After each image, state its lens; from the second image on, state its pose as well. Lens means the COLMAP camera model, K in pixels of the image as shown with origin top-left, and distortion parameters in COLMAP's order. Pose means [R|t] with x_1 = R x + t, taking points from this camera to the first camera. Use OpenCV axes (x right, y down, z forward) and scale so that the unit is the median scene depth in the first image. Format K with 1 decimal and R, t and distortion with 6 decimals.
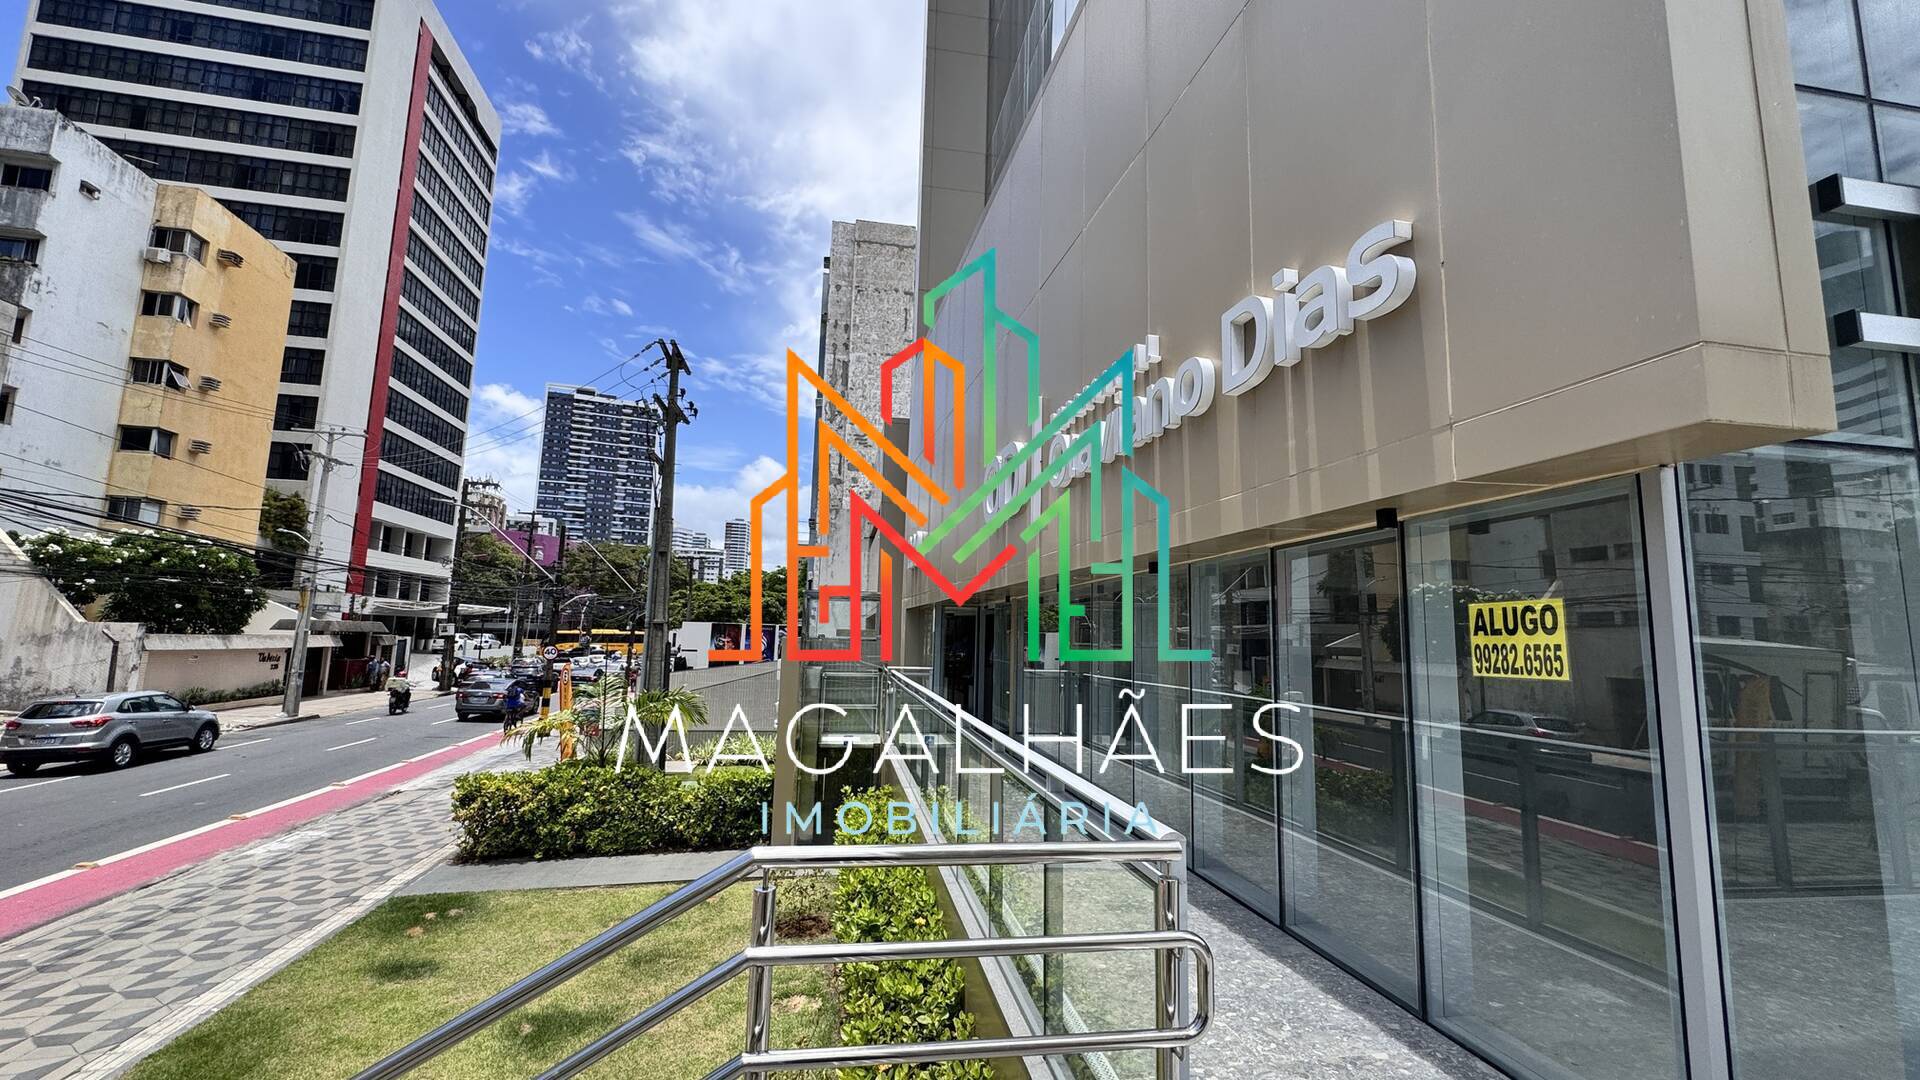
lens RADIAL K [[770.9, 0, 960.0], [0, 770.9, 540.0], [0, 0, 1]] dist [0.000665, 0.000020]
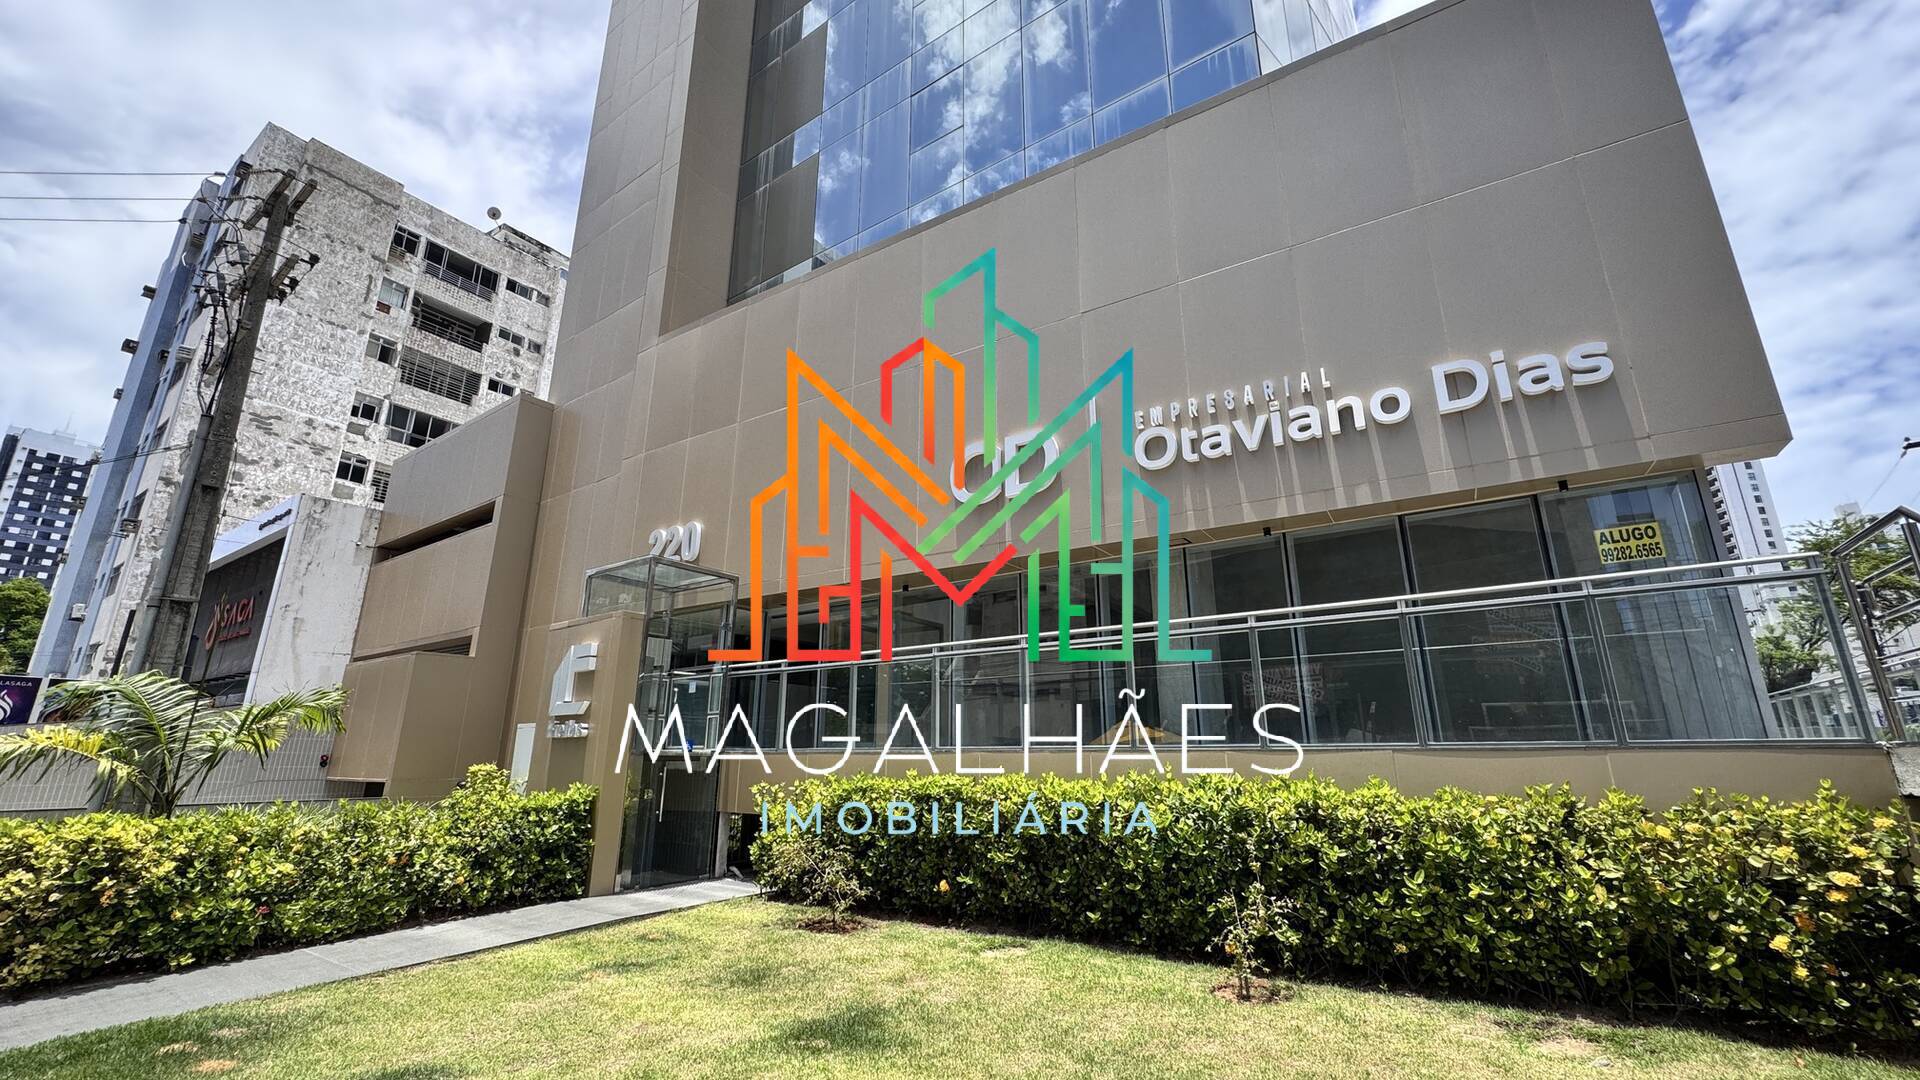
lens RADIAL K [[770.9, 0, 960.0], [0, 770.9, 540.0], [0, 0, 1]] dist [0.000665, 0.000020]
pose [[0.700726, 0.168061, 0.693353, -0.575263], [-0.073328, 0.983677, -0.164324, 0.167861], [-0.709652, 0.064304, 0.701612, 0.222195]]
